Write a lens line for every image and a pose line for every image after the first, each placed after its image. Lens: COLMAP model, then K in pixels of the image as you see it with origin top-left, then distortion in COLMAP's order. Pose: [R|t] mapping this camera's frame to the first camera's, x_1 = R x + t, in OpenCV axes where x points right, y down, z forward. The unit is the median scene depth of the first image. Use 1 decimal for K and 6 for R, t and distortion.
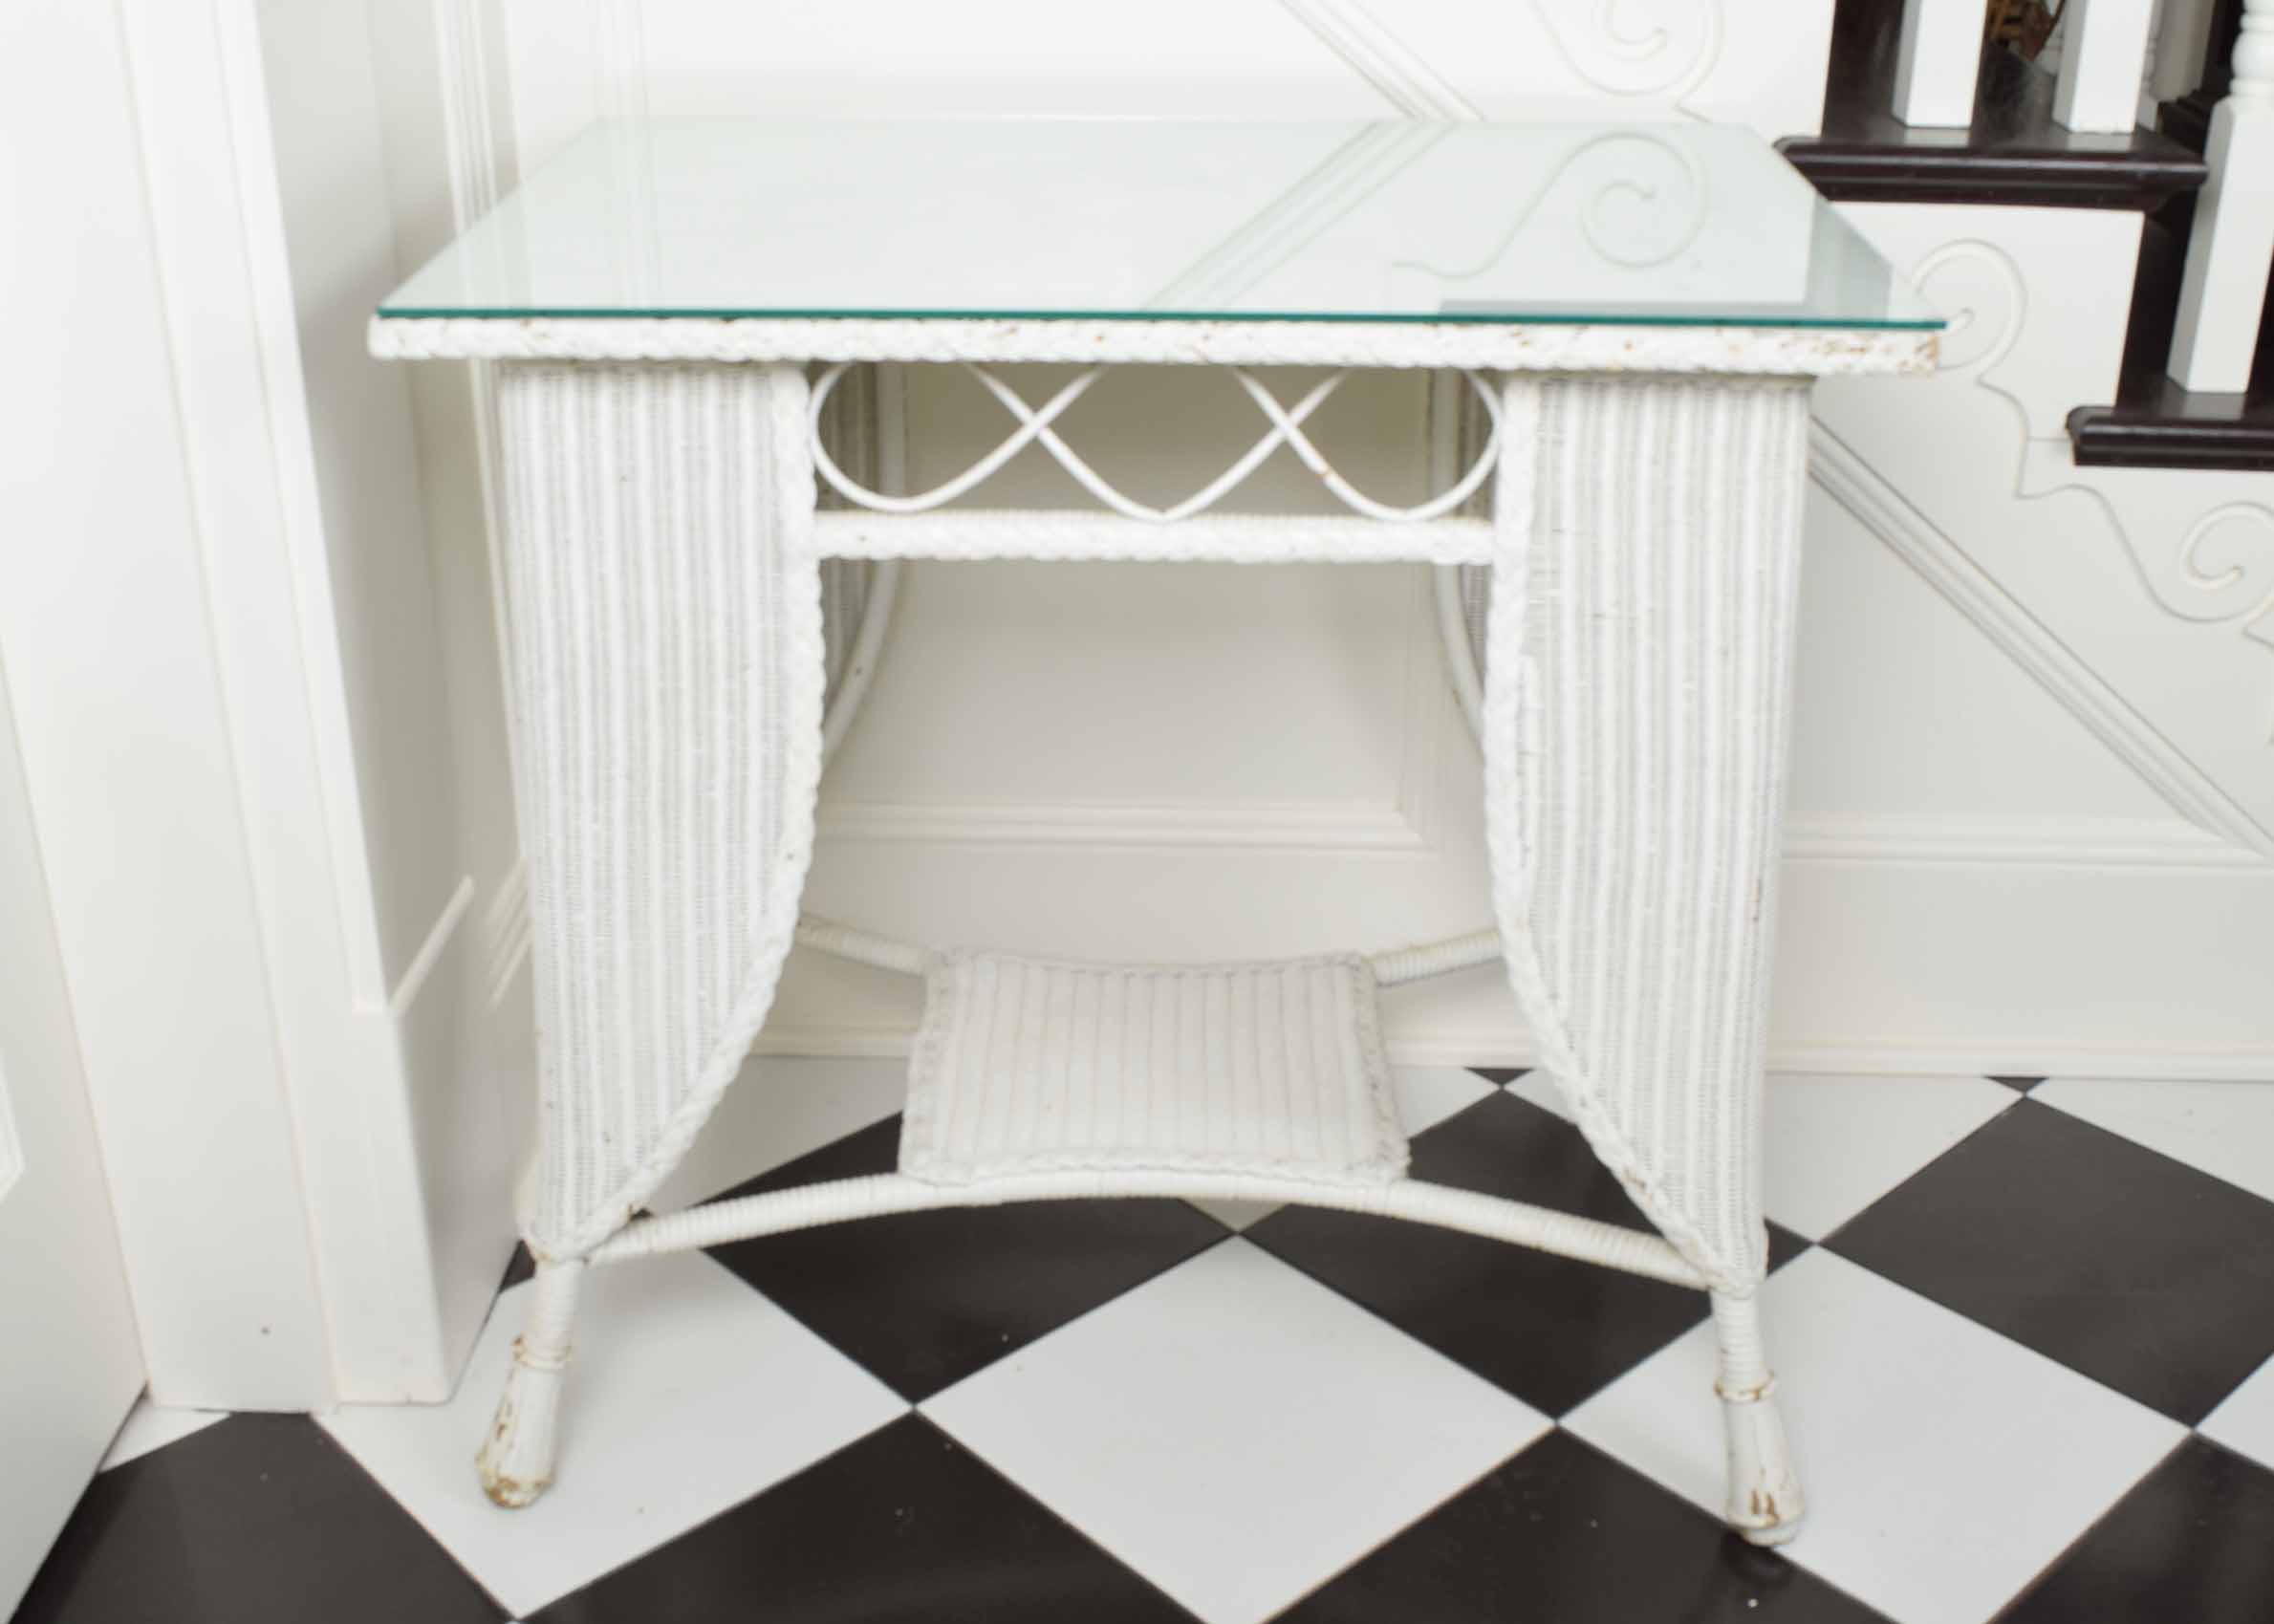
lens RADIAL K [[2569.8, 0, 1089.0], [0, 2569.8, 817.5], [0, 0, 1]] dist [-0.093576, 0.019966]
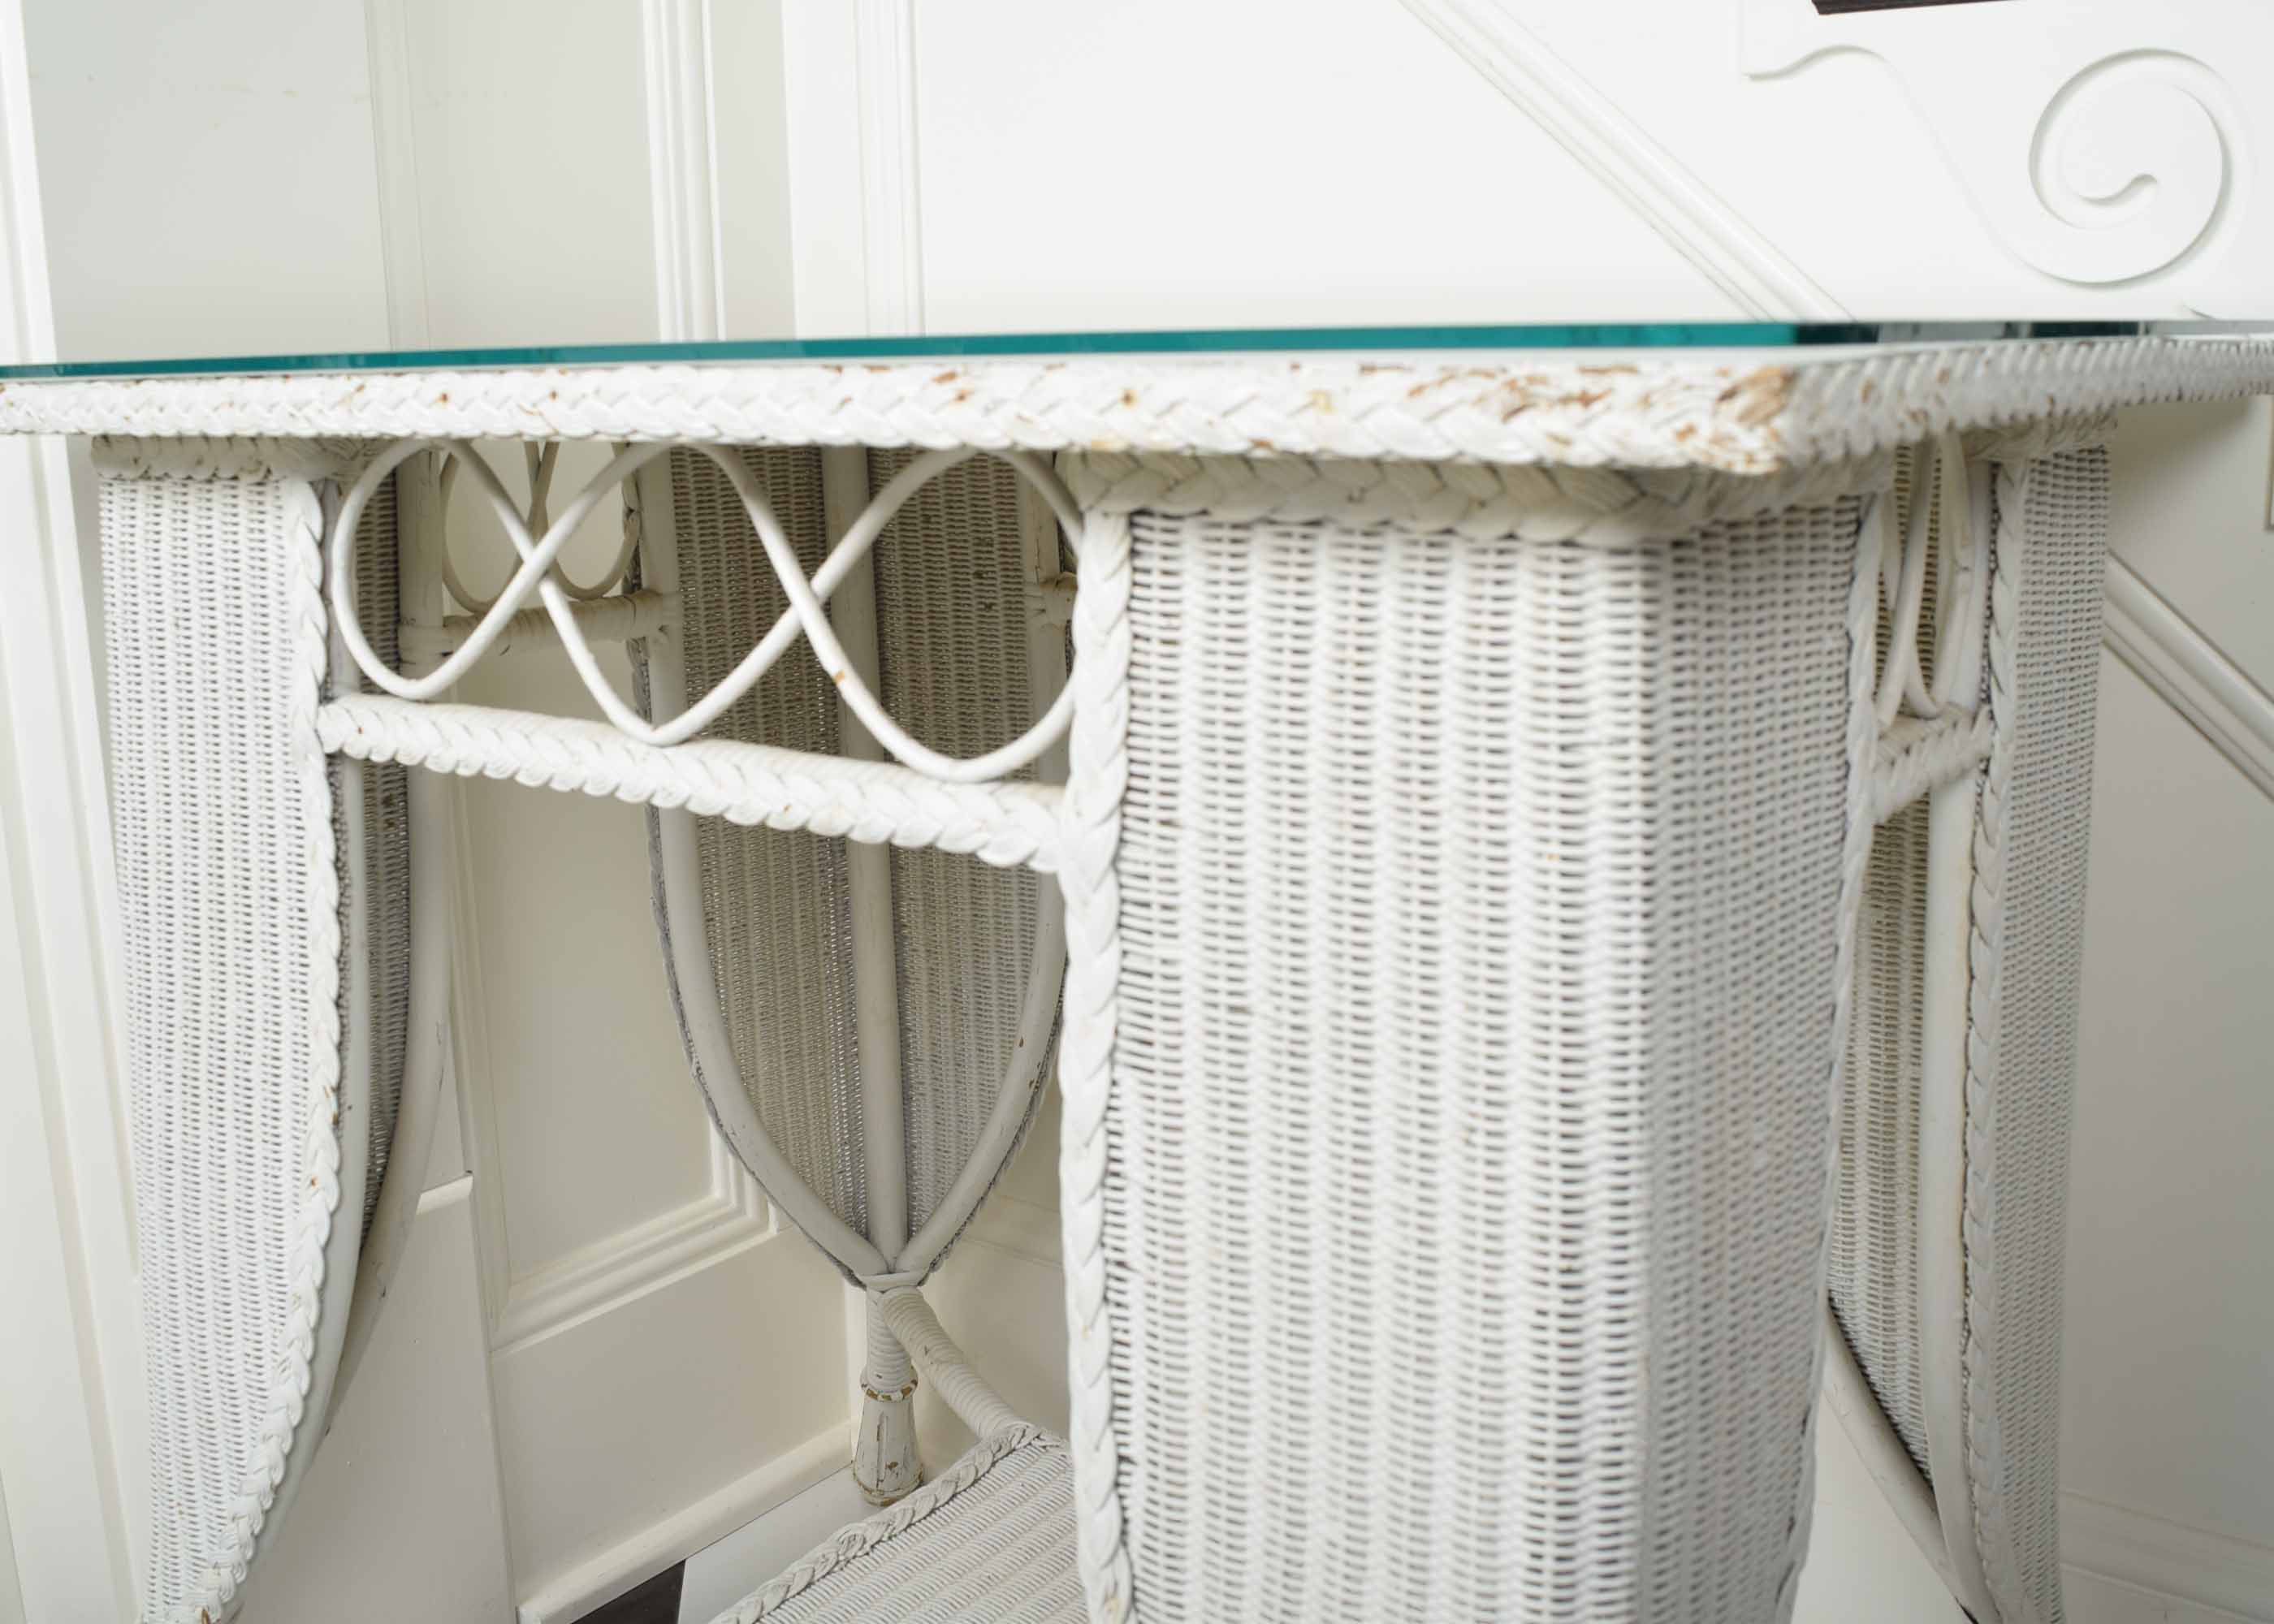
lens RADIAL K [[2186.6, 0, 1137.0], [0, 2186.6, 812.0], [0, 0, 1]] dist [-0.090276, 0.026999]
pose [[0.818594, 0.110178, -0.563705, 0.395490], [-0.231277, 0.961579, -0.147909, -0.047006], [0.525751, 0.251449, 0.812625, 0.616521]]
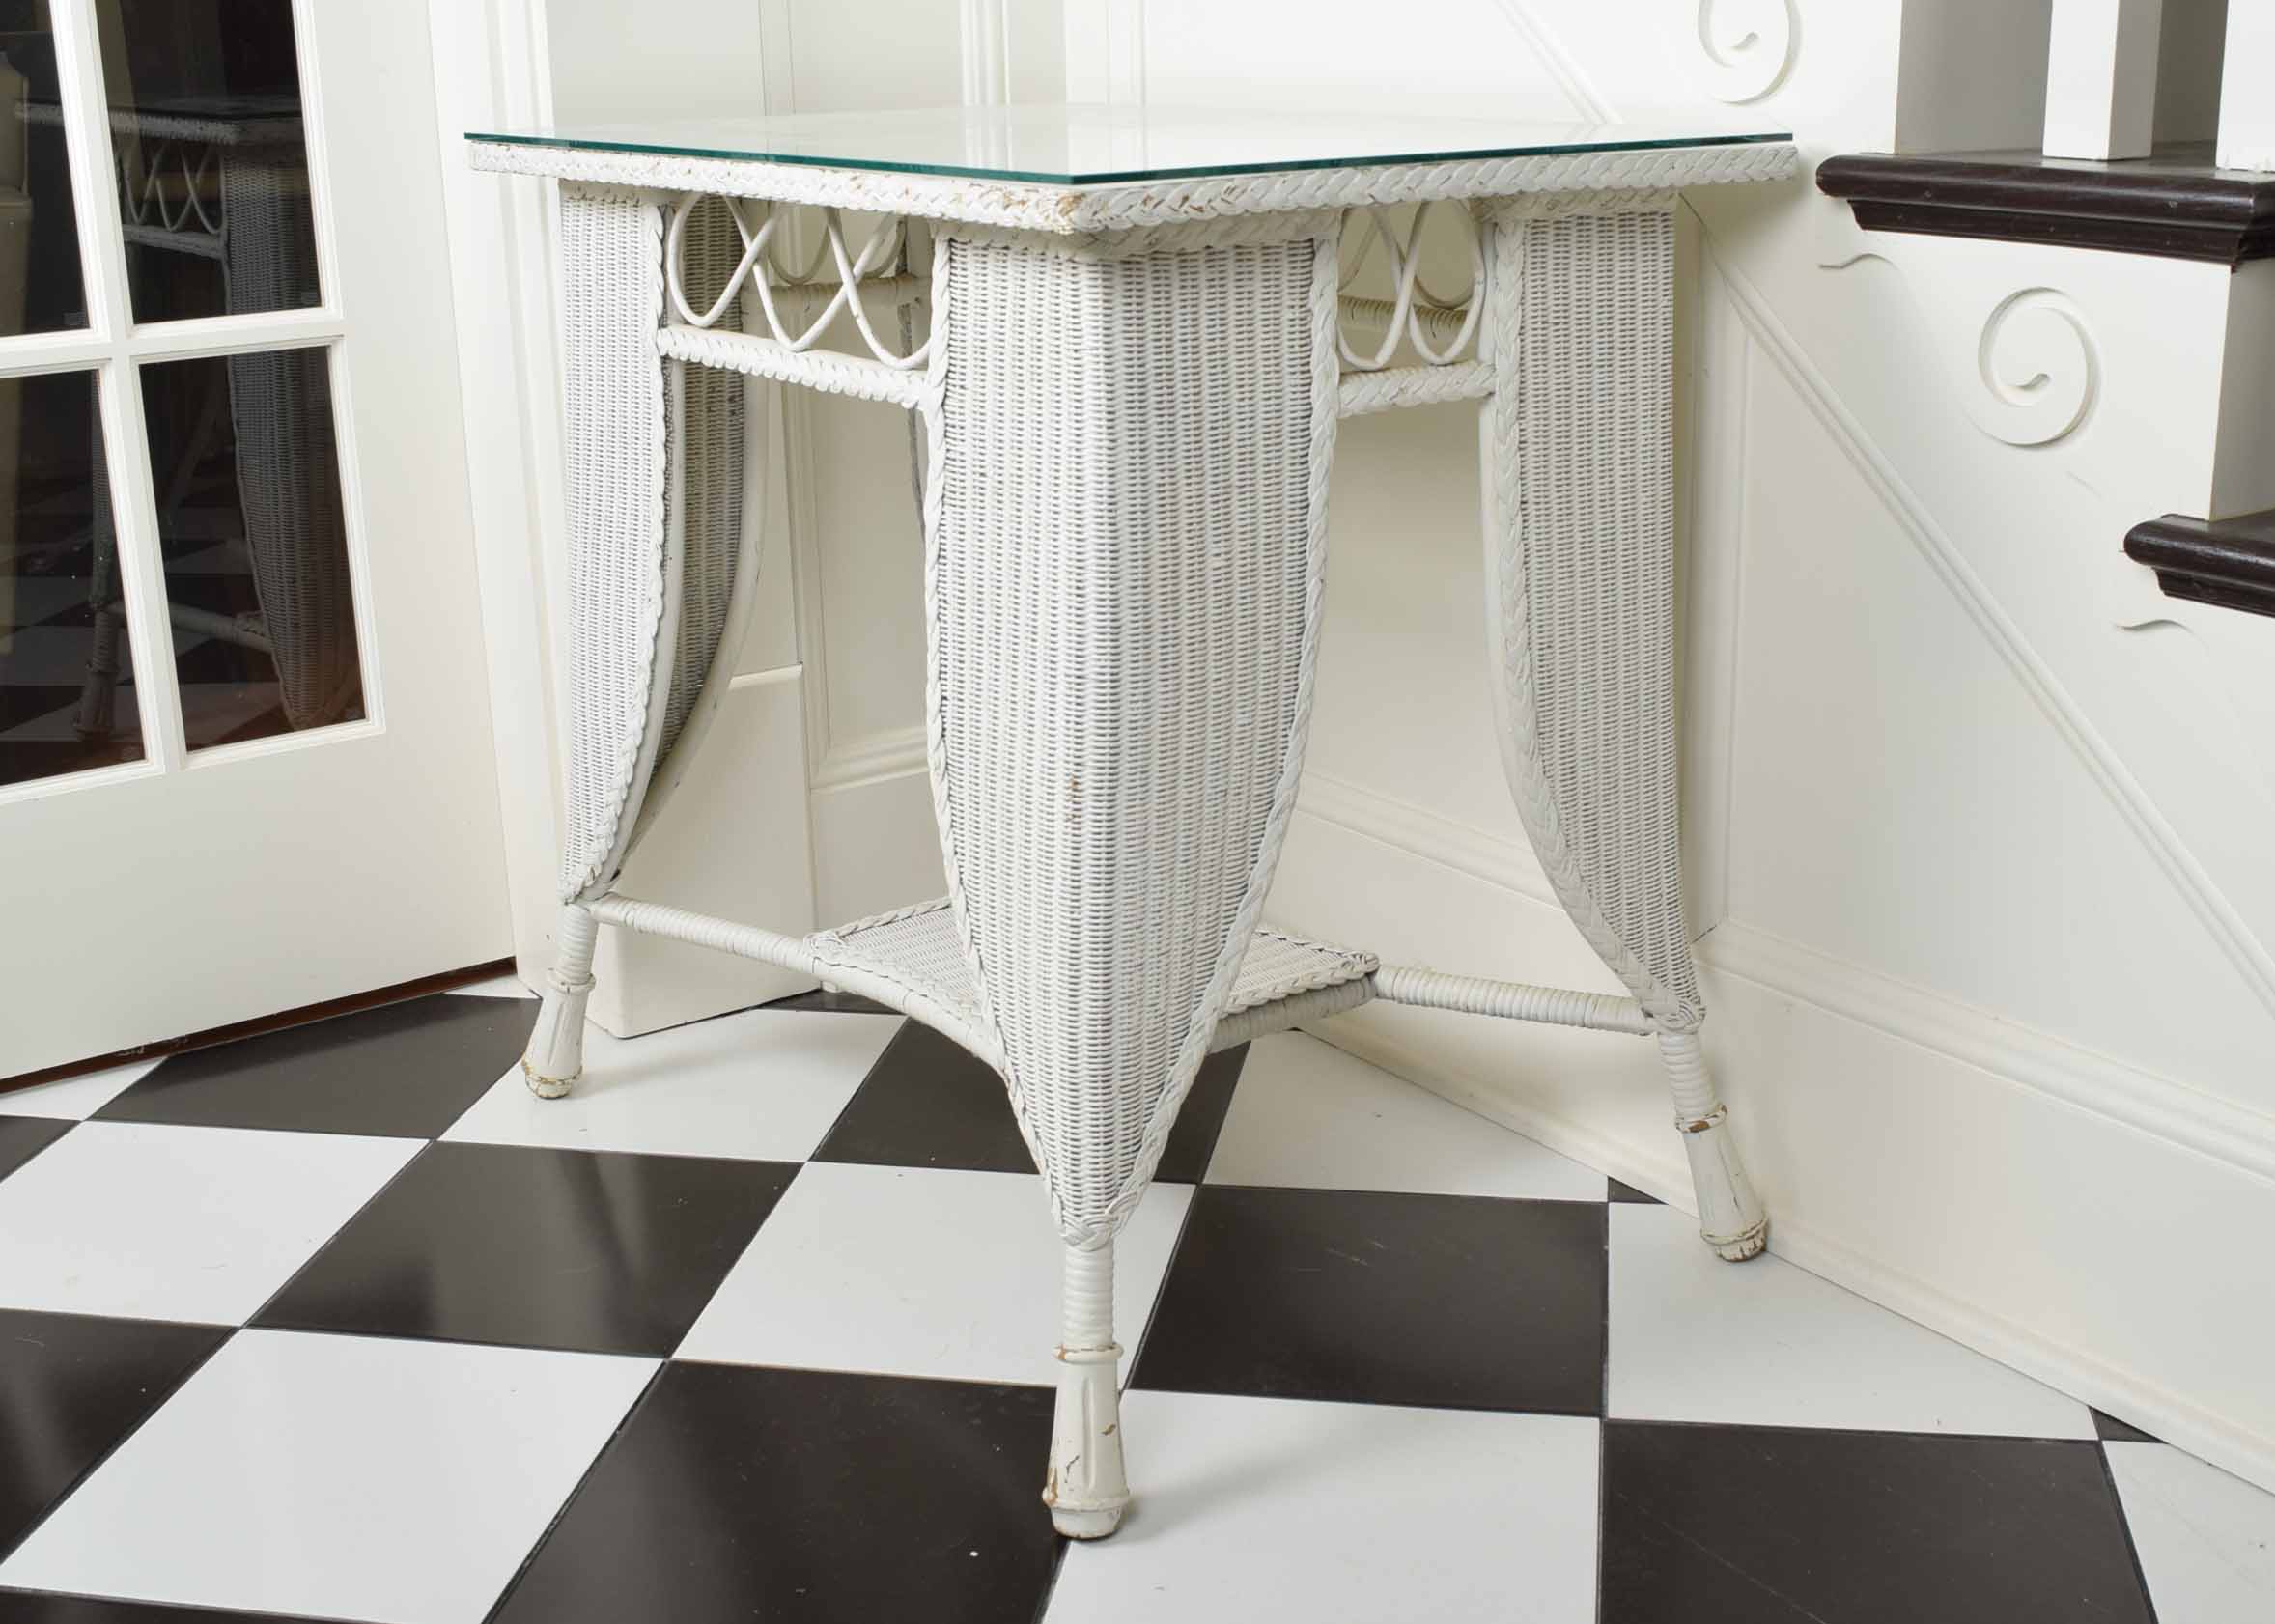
lens RADIAL K [[2552.6, 0, 1242.6], [0, 2552.6, 746.1], [0, 0, 1]] dist [-0.084898, 0.010403]
pose [[0.639202, 0.211239, -0.739458, 1.016081], [-0.320793, 0.947125, -0.006738, -0.000733], [0.698936, 0.241520, 0.673168, 0.383565]]
